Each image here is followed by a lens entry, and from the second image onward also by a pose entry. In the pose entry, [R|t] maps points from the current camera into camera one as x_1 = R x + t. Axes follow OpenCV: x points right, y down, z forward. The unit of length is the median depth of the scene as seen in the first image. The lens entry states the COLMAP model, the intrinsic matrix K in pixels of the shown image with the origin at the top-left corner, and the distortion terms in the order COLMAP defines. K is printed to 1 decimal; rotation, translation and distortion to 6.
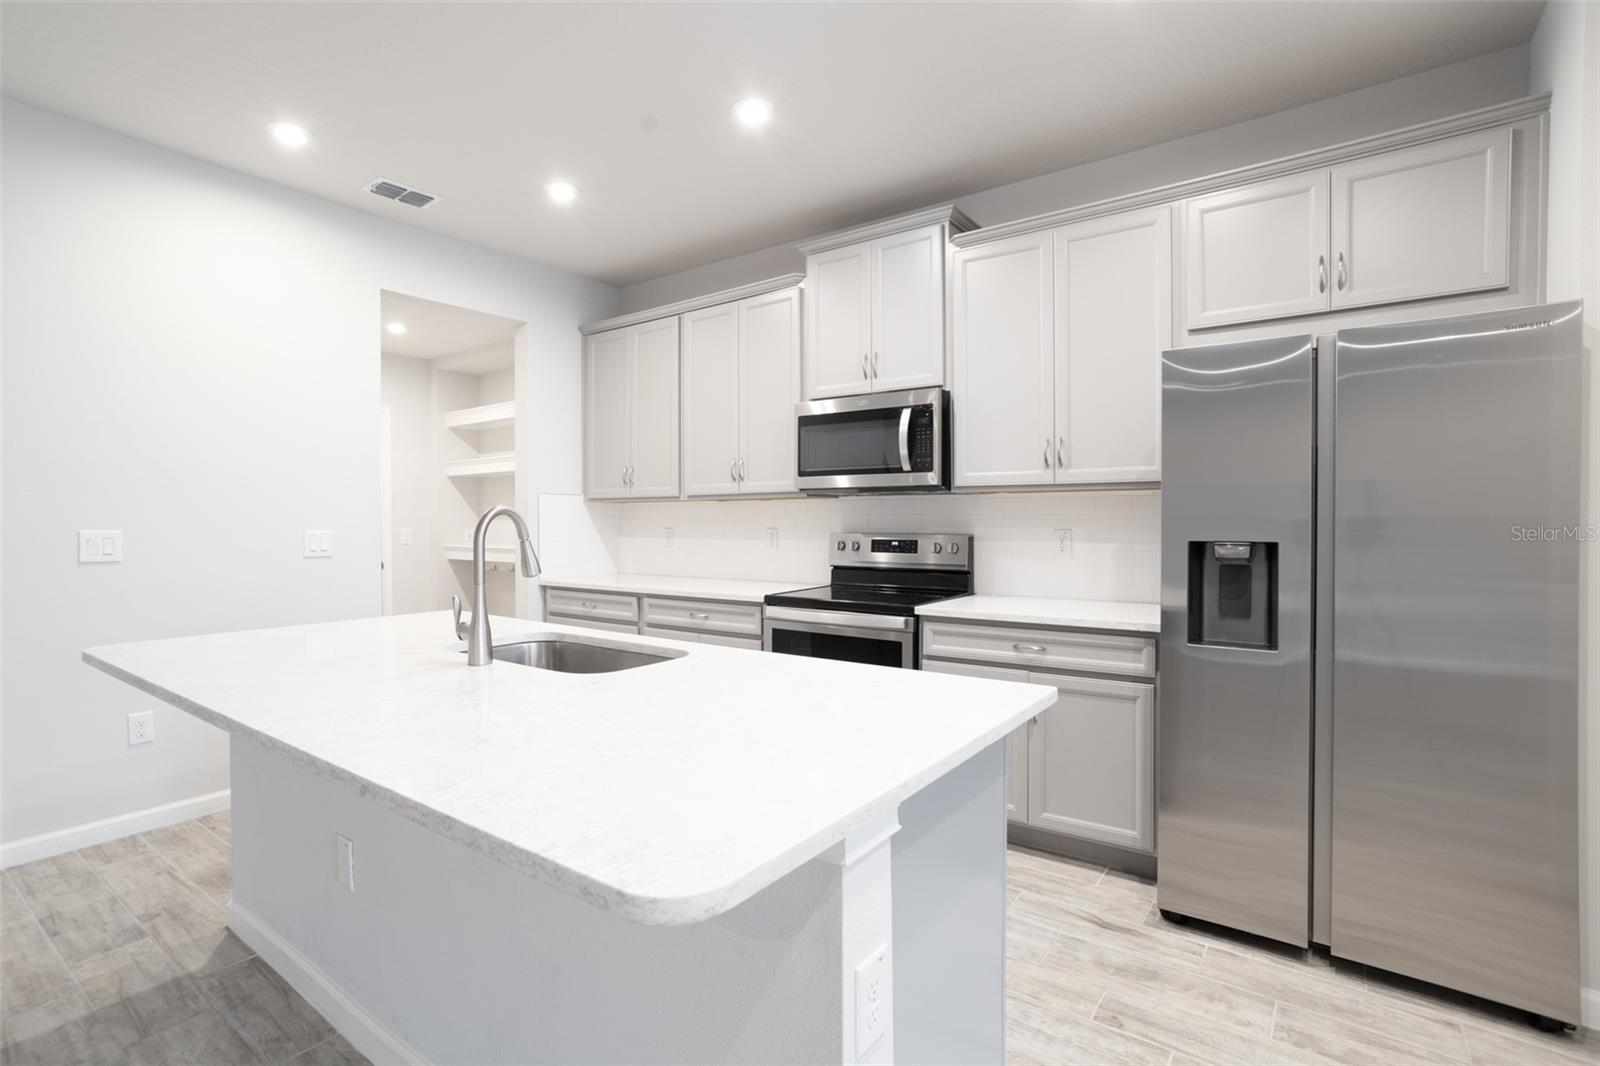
lens RADIAL K [[764.7, 0, 788.4], [0, 764.7, 526.8], [0, 0, 1]] dist [-0.043022, 0.025077]
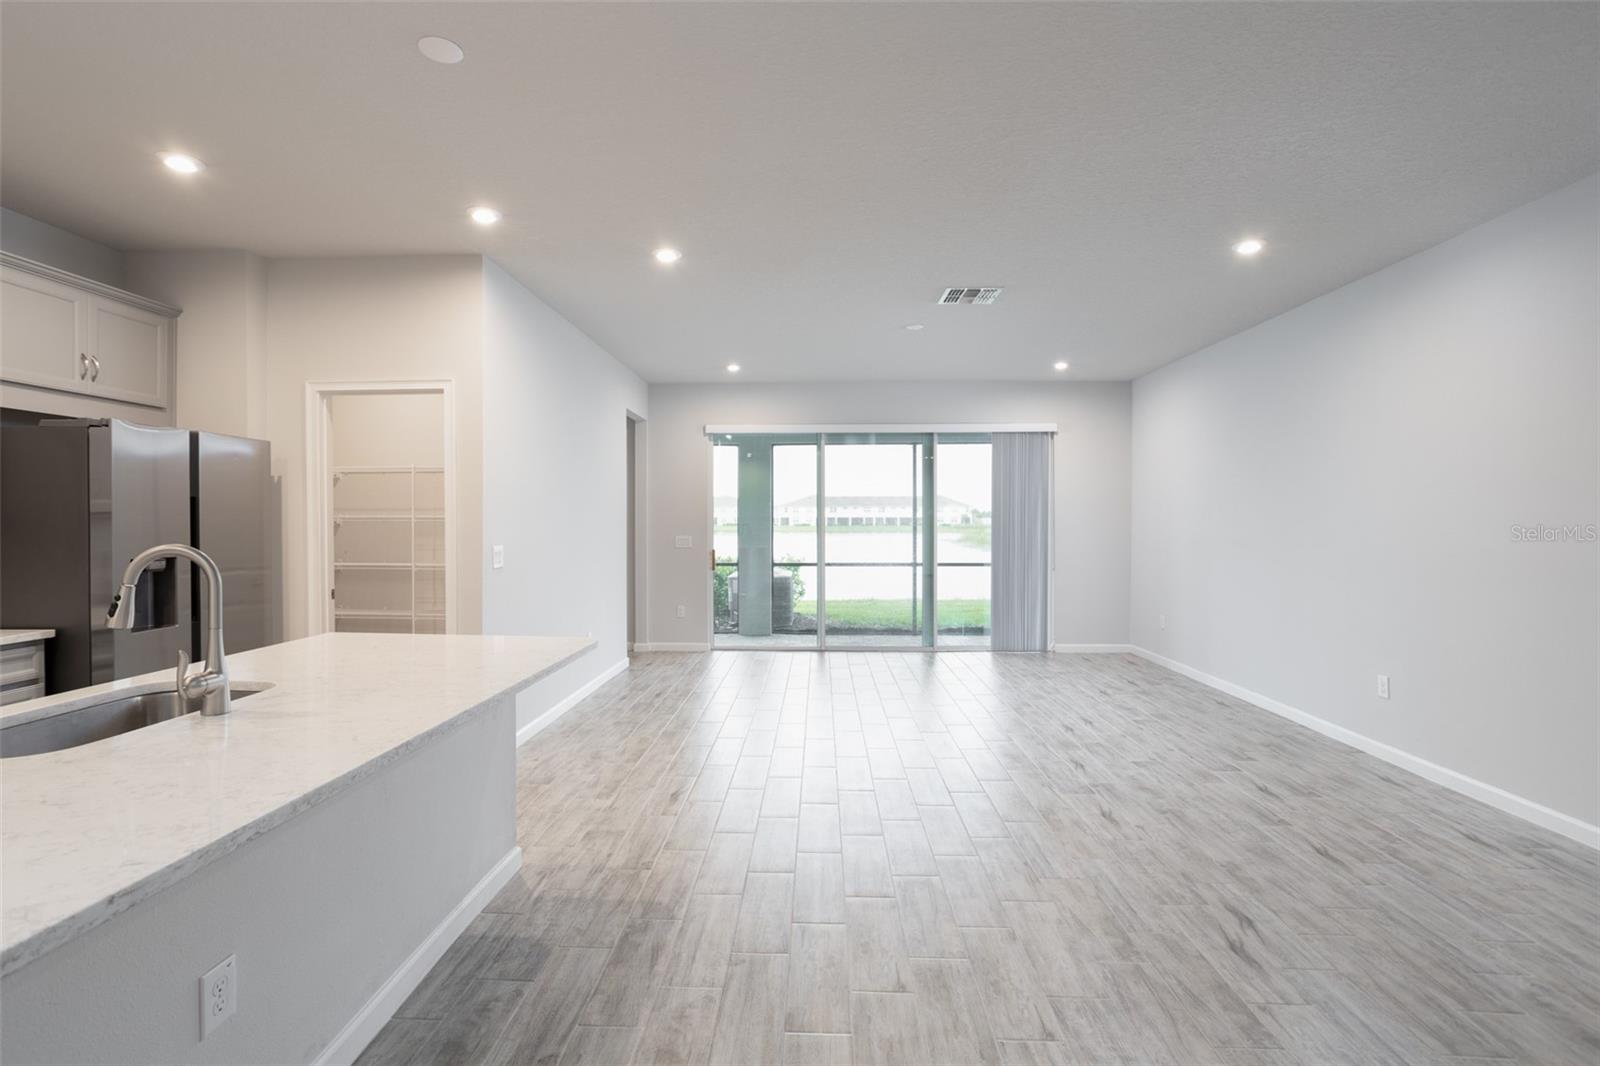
lens RADIAL K [[764.7, 0, 778.2], [0, 764.7, 534.4], [0, 0, 1]] dist [-0.043022, 0.025077]
pose [[-0.550813, -0.010428, 0.834563, -0.829111], [0.009217, 0.999785, 0.018576, -0.026830], [-0.834578, 0.017924, -0.550599, 0.490759]]
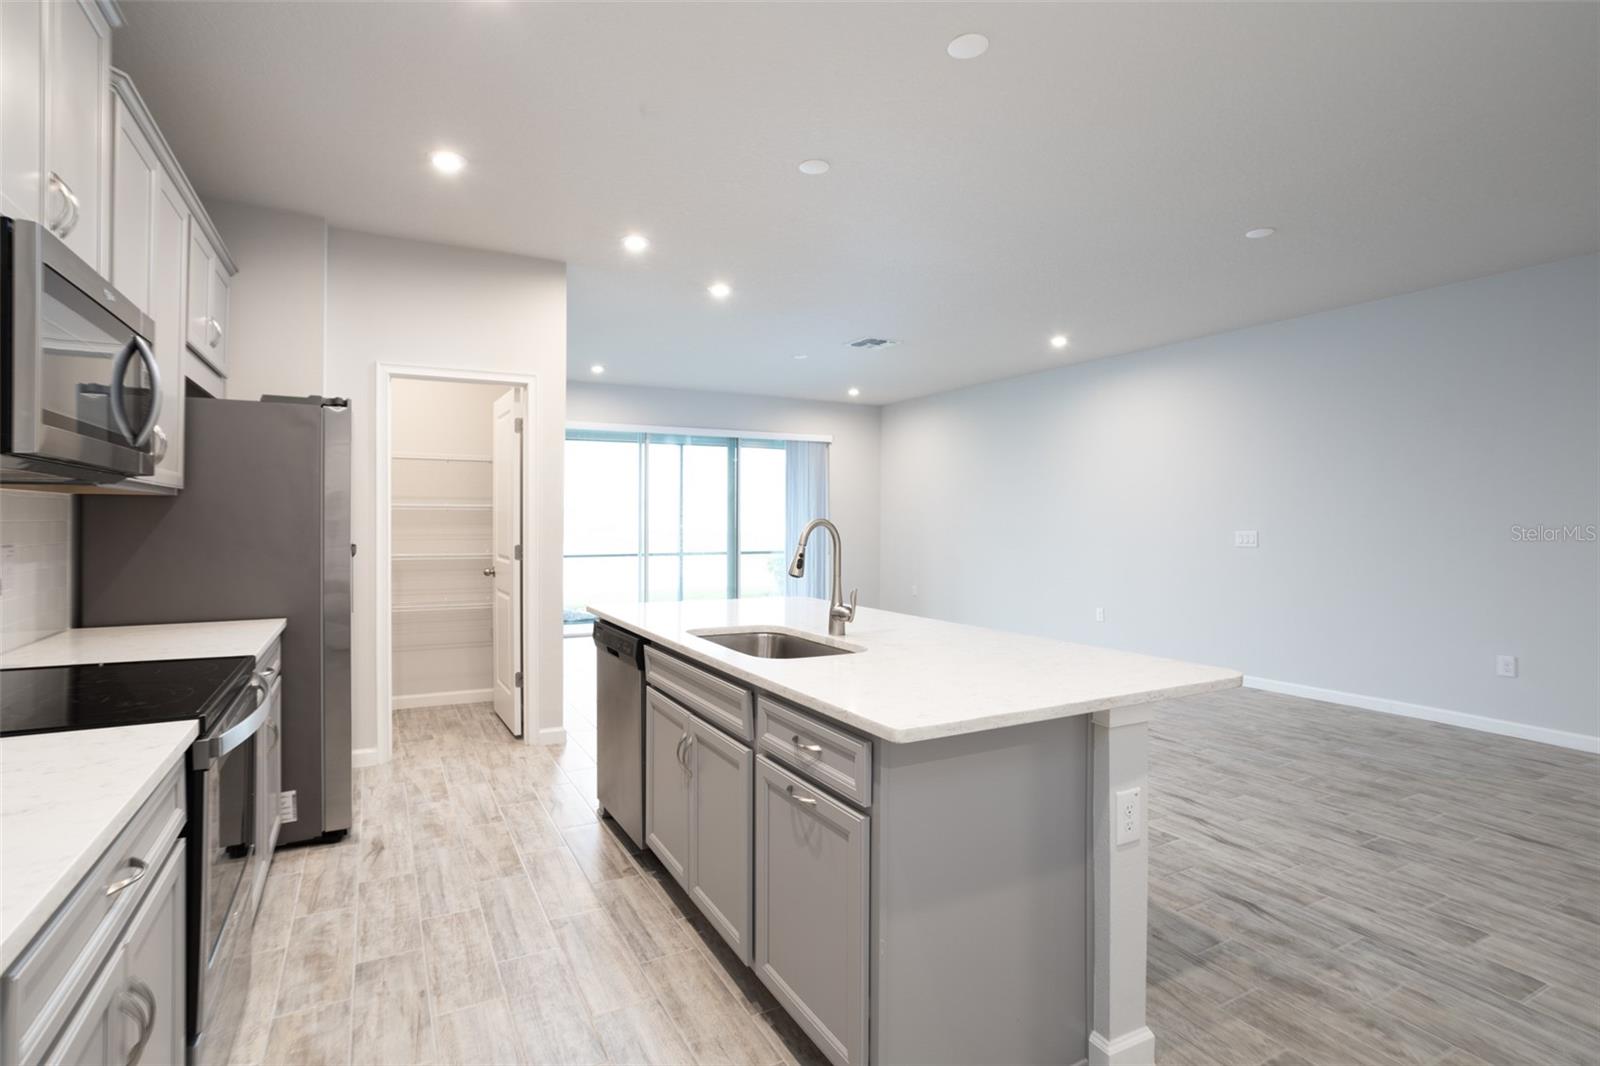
lens RADIAL K [[764.7, 0, 791.9], [0, 764.7, 545.0], [0, 0, 1]] dist [-0.043022, 0.025077]
pose [[-0.899446, -0.014574, 0.436788, -0.496342], [0.003781, 0.999147, 0.041125, -0.021709], [-0.437015, 0.038642, -0.898624, 1.195948]]
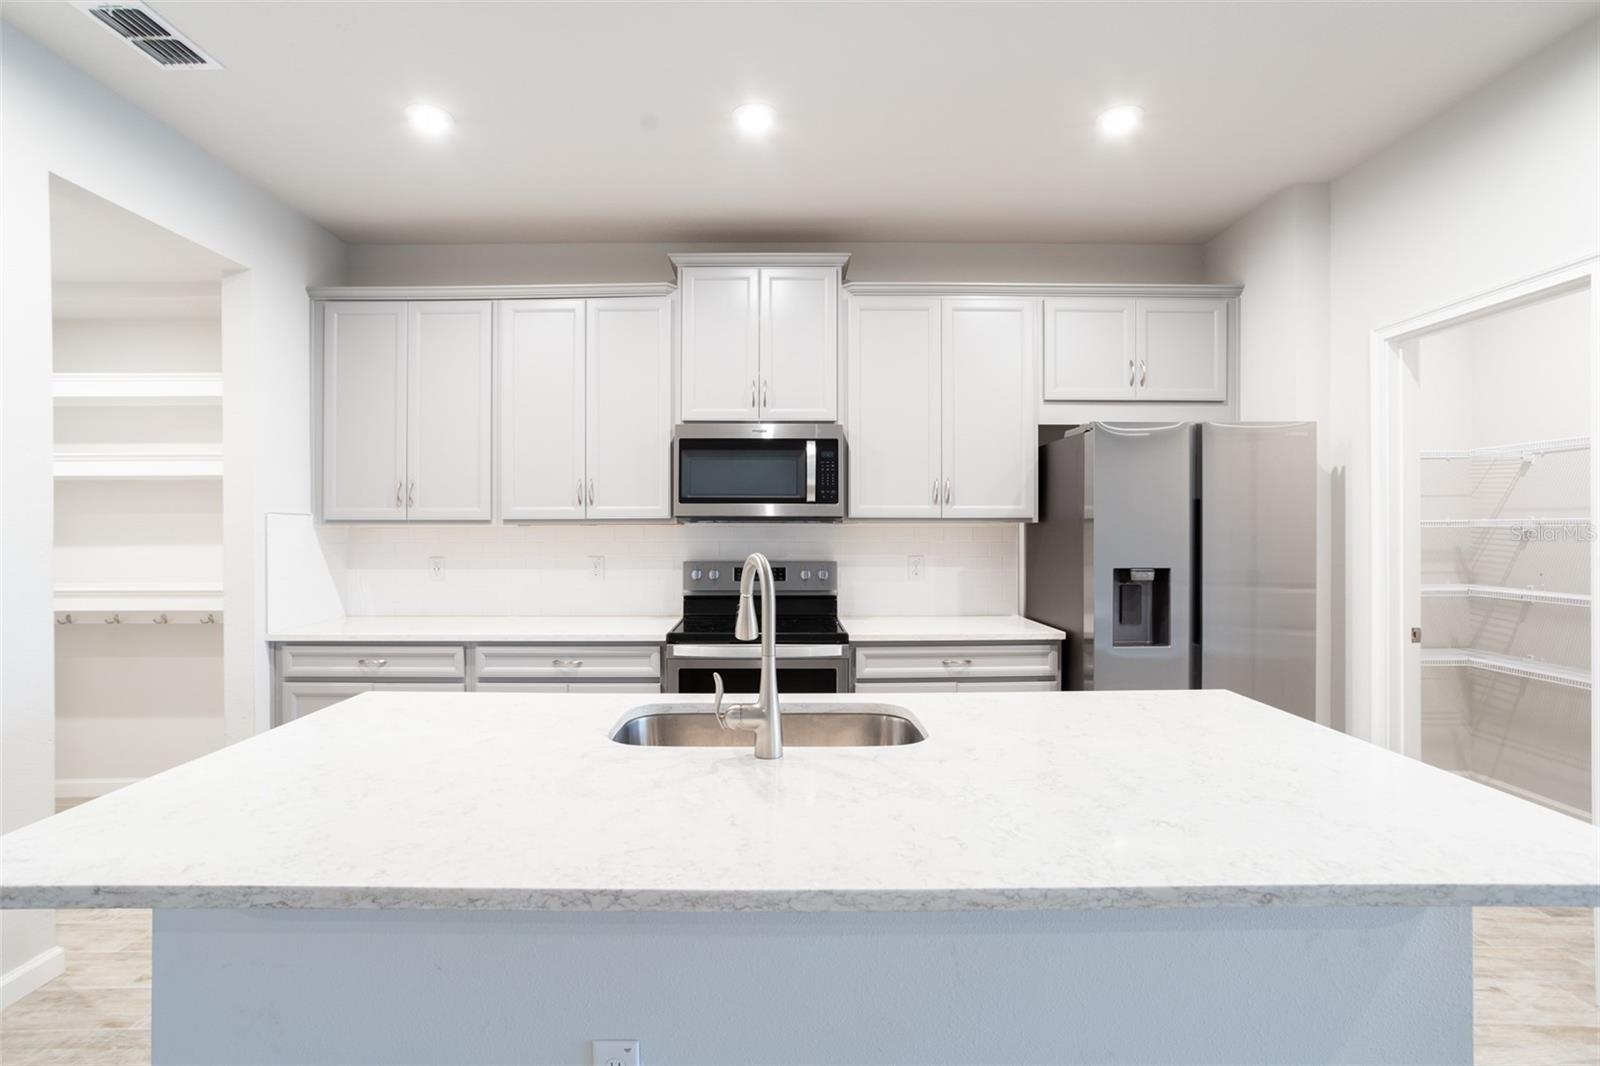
lens RADIAL K [[764.7, 0, 782.8], [0, 764.7, 535.2], [0, 0, 1]] dist [-0.043022, 0.025077]
pose [[0.799961, -0.002249, 0.600047, -0.463738], [0.004107, 0.999990, -0.001727, -0.025097], [-0.600038, 0.003846, 0.799963, 0.185984]]
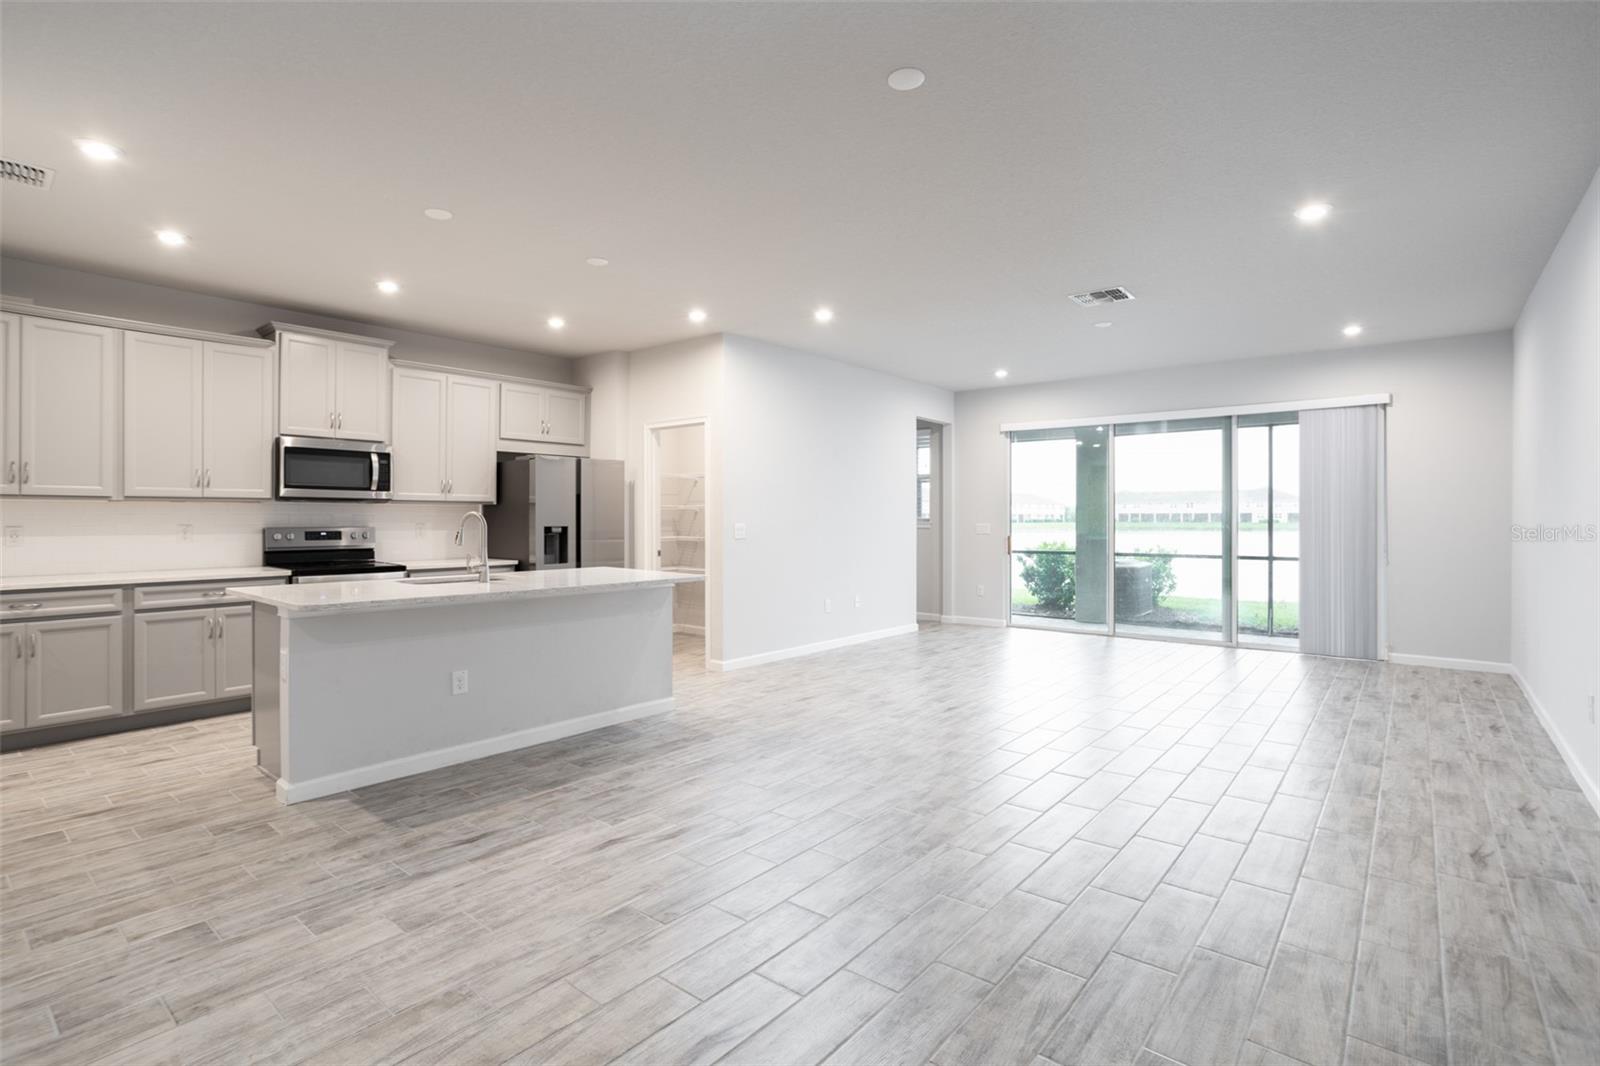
lens RADIAL K [[764.7, 0, 781.0], [0, 764.7, 516.9], [0, 0, 1]] dist [-0.043022, 0.025077]
pose [[0.061533, 0.003531, 0.998099, -1.384647], [0.007685, 0.999962, -0.004011, 0.001089], [-0.998075, 0.007918, 0.061504, -0.011996]]
